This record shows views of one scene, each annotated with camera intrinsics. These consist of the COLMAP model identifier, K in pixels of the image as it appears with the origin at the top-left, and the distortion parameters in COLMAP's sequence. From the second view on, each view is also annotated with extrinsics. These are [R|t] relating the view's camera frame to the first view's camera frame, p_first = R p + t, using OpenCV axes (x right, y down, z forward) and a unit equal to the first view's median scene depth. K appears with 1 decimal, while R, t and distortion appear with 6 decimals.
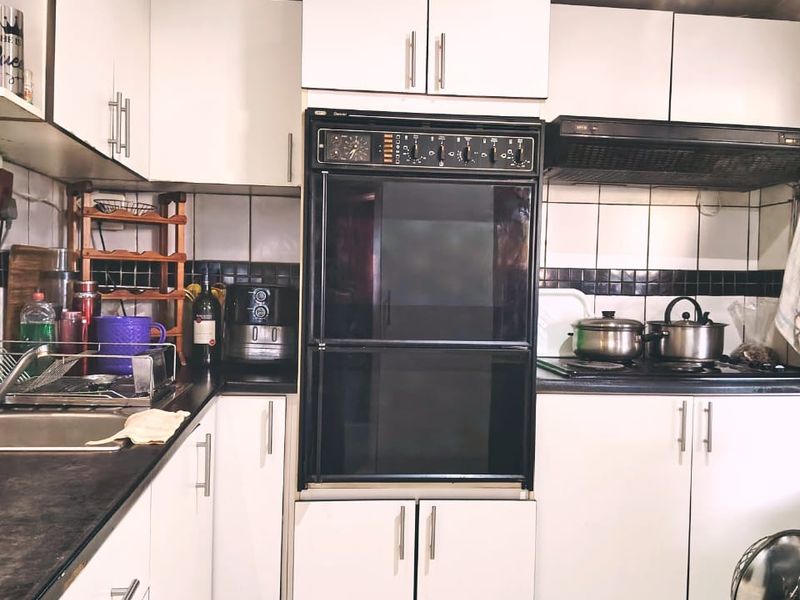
lens RADIAL K [[781.6, 0, 389.2], [0, 781.6, 309.4], [0, 0, 1]] dist [0.155949, -0.384291]
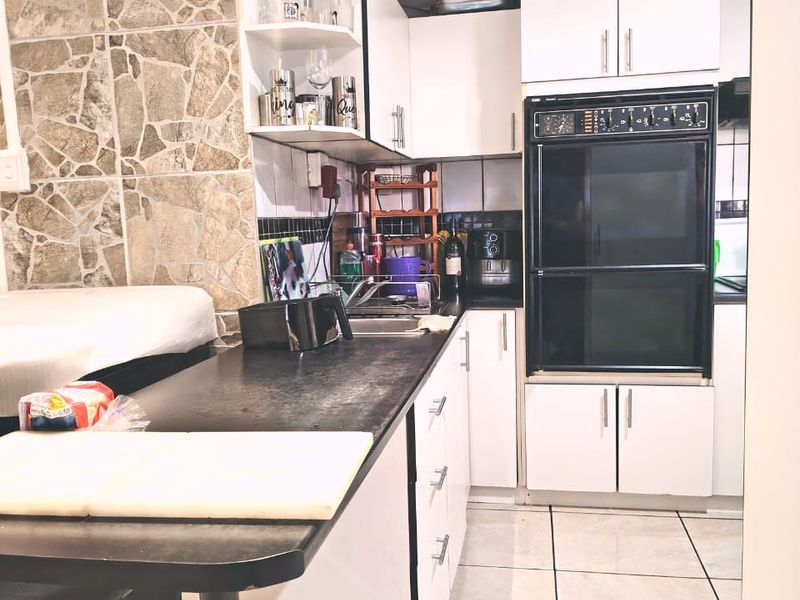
lens RADIAL K [[781.6, 0, 389.2], [0, 781.6, 309.4], [0, 0, 1]] dist [0.155949, -0.384291]
pose [[0.961668, -0.020718, -0.273432, 0.033415], [0.043968, 0.995890, 0.079177, -0.009791], [0.270668, -0.088165, 0.958627, -0.387533]]
